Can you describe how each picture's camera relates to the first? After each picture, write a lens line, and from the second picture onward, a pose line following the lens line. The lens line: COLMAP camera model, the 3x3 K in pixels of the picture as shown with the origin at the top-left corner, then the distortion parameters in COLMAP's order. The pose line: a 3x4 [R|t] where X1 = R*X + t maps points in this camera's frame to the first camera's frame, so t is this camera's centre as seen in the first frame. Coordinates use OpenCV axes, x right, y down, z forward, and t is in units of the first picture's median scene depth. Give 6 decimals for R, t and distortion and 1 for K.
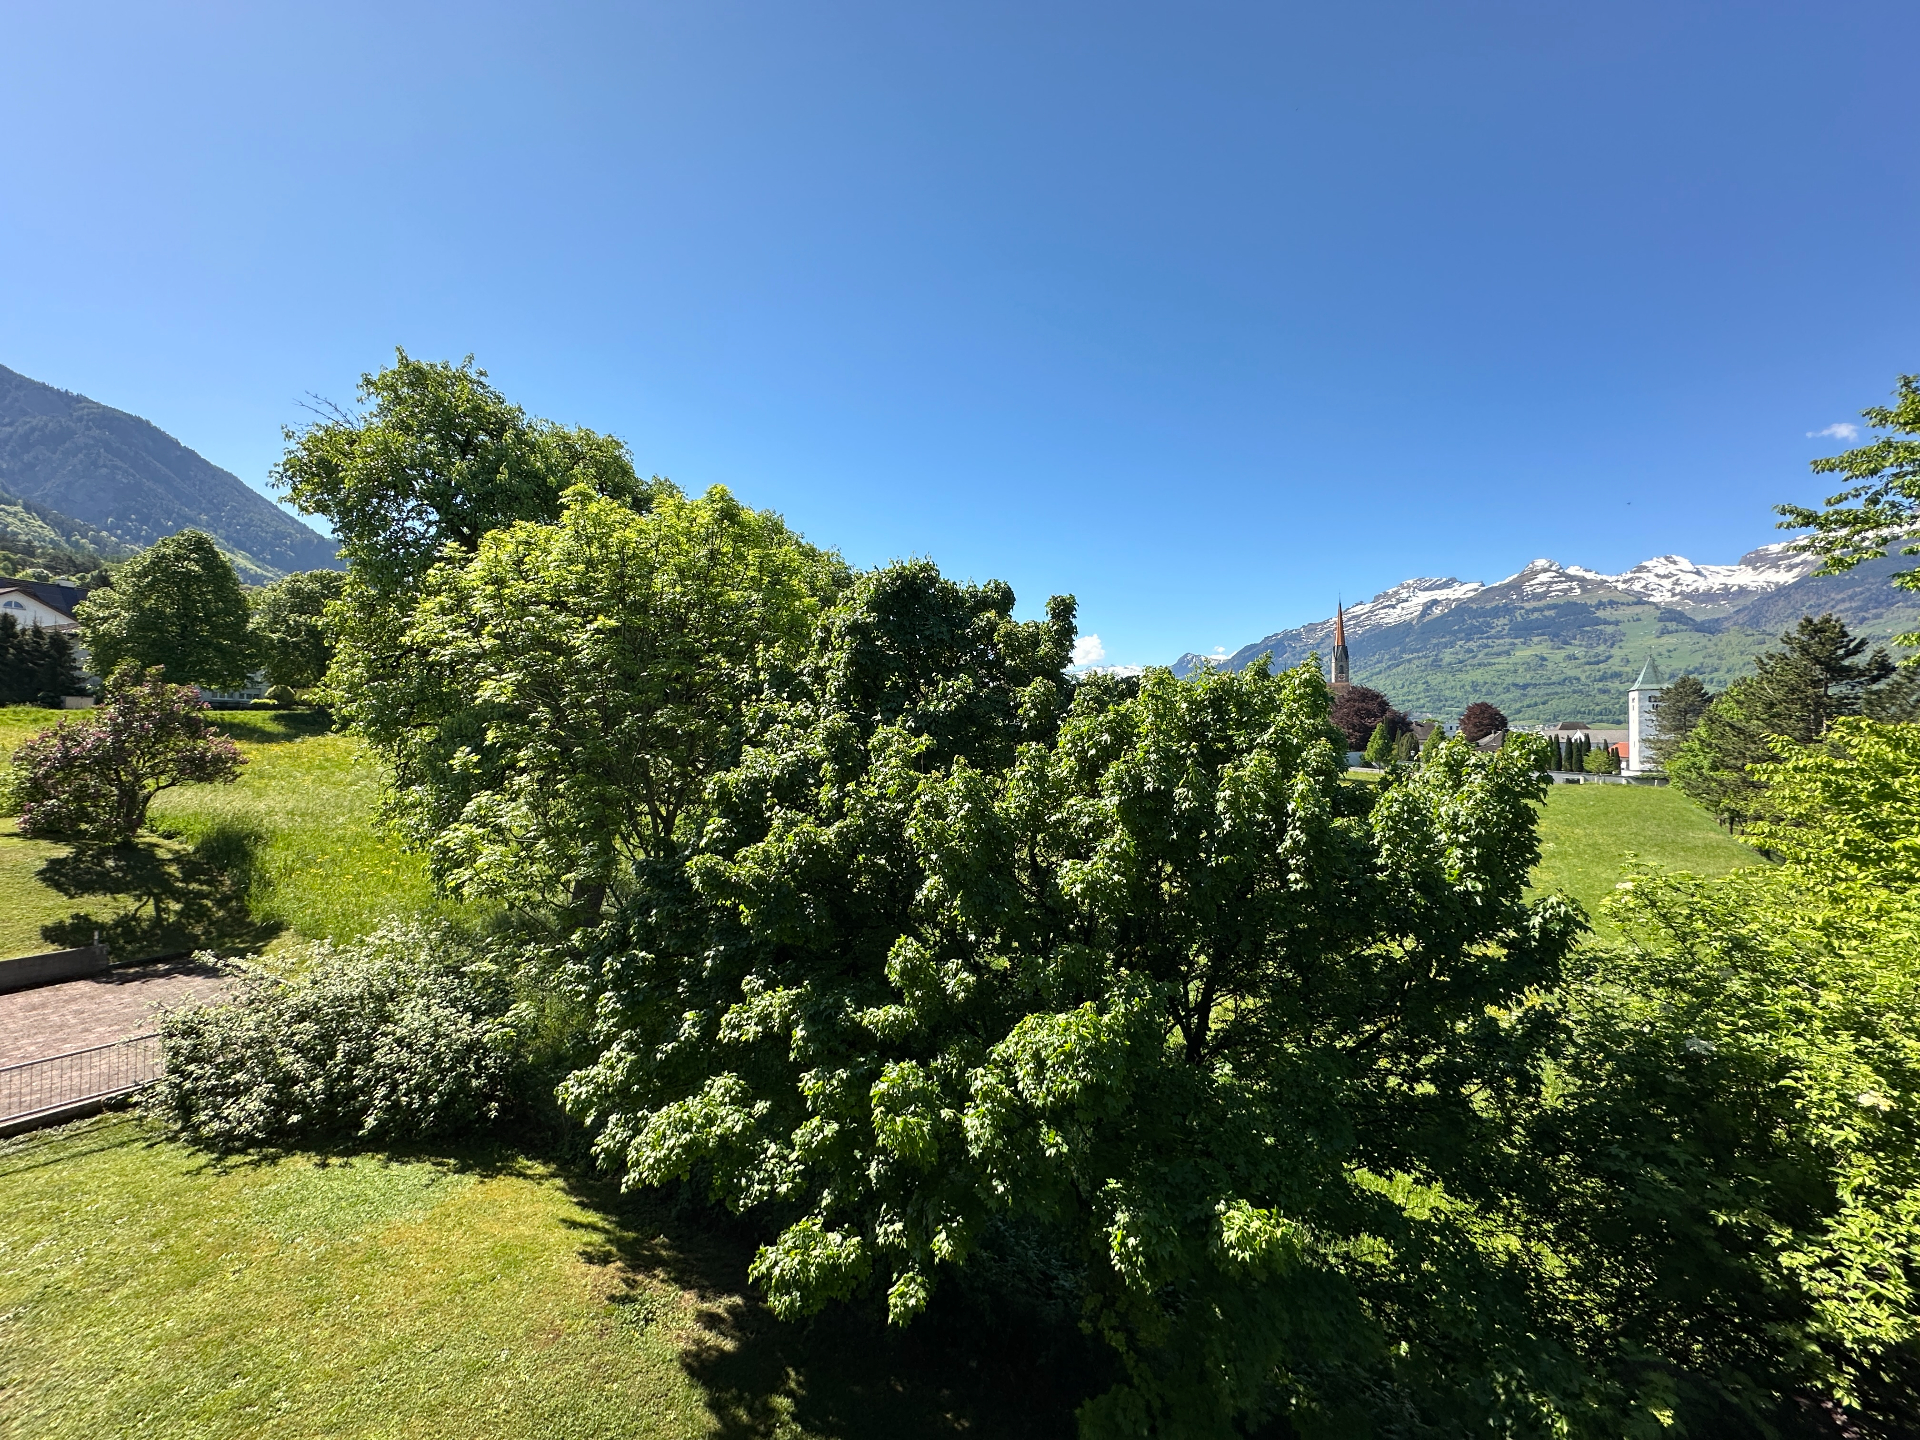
lens RADIAL K [[770.6, 0, 957.0], [0, 770.6, 724.1], [0, 0, 1]] dist [-0.001216, 0.000319]
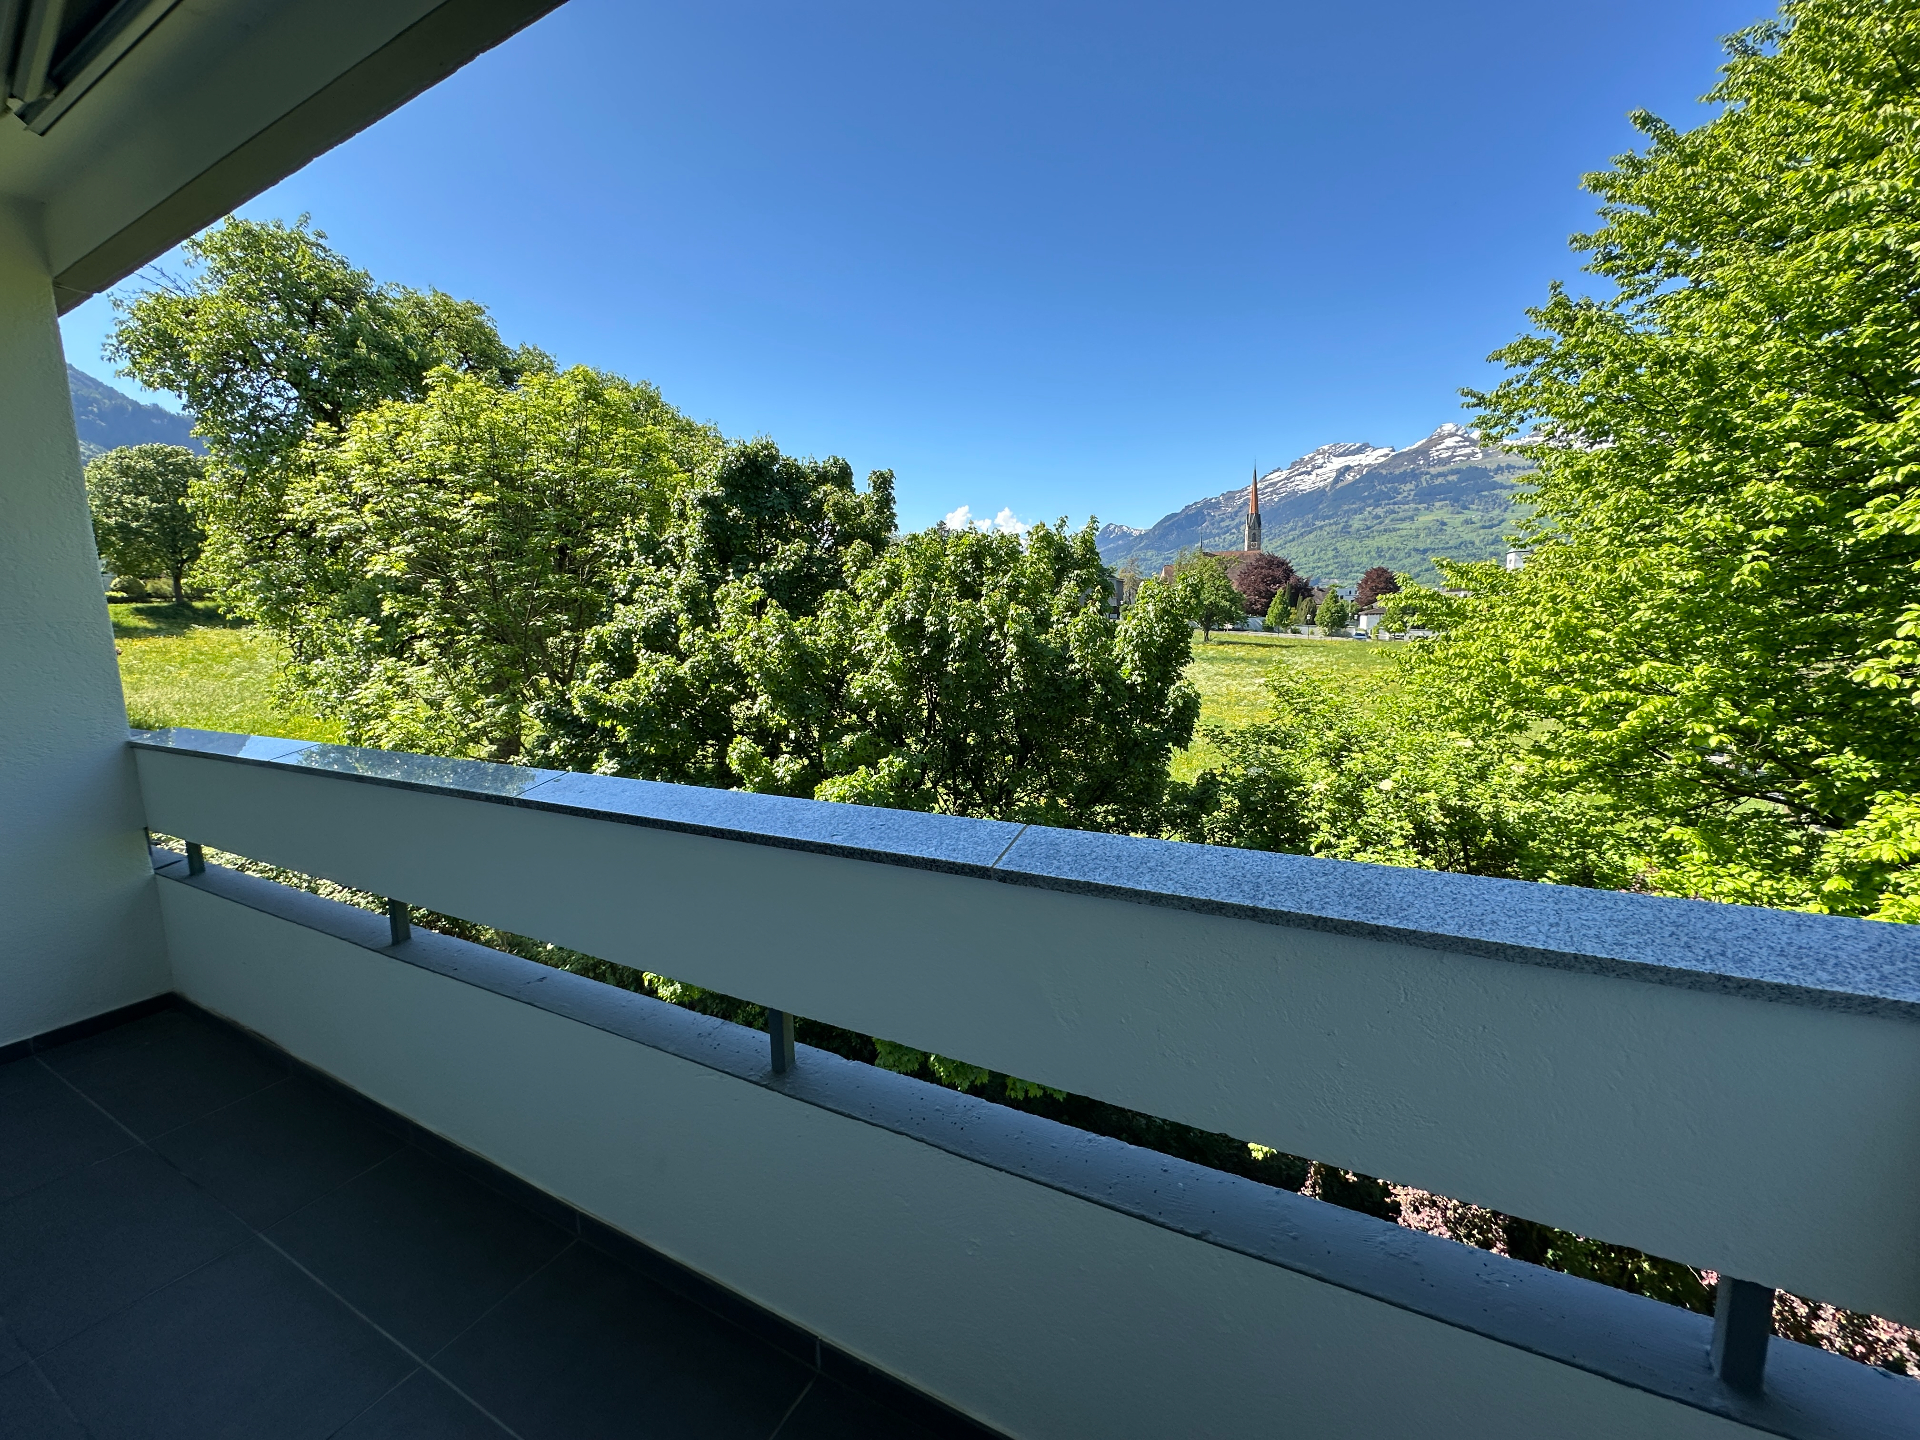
lens RADIAL K [[770.6, 0, 960.0], [0, 770.6, 724.6], [0, 0, 1]] dist [-0.001216, 0.000319]
pose [[0.994718, -0.041312, 0.093964, 0.098248], [0.025901, 0.986830, 0.159676, 0.026303], [-0.099323, -0.156399, 0.982687, -0.187382]]
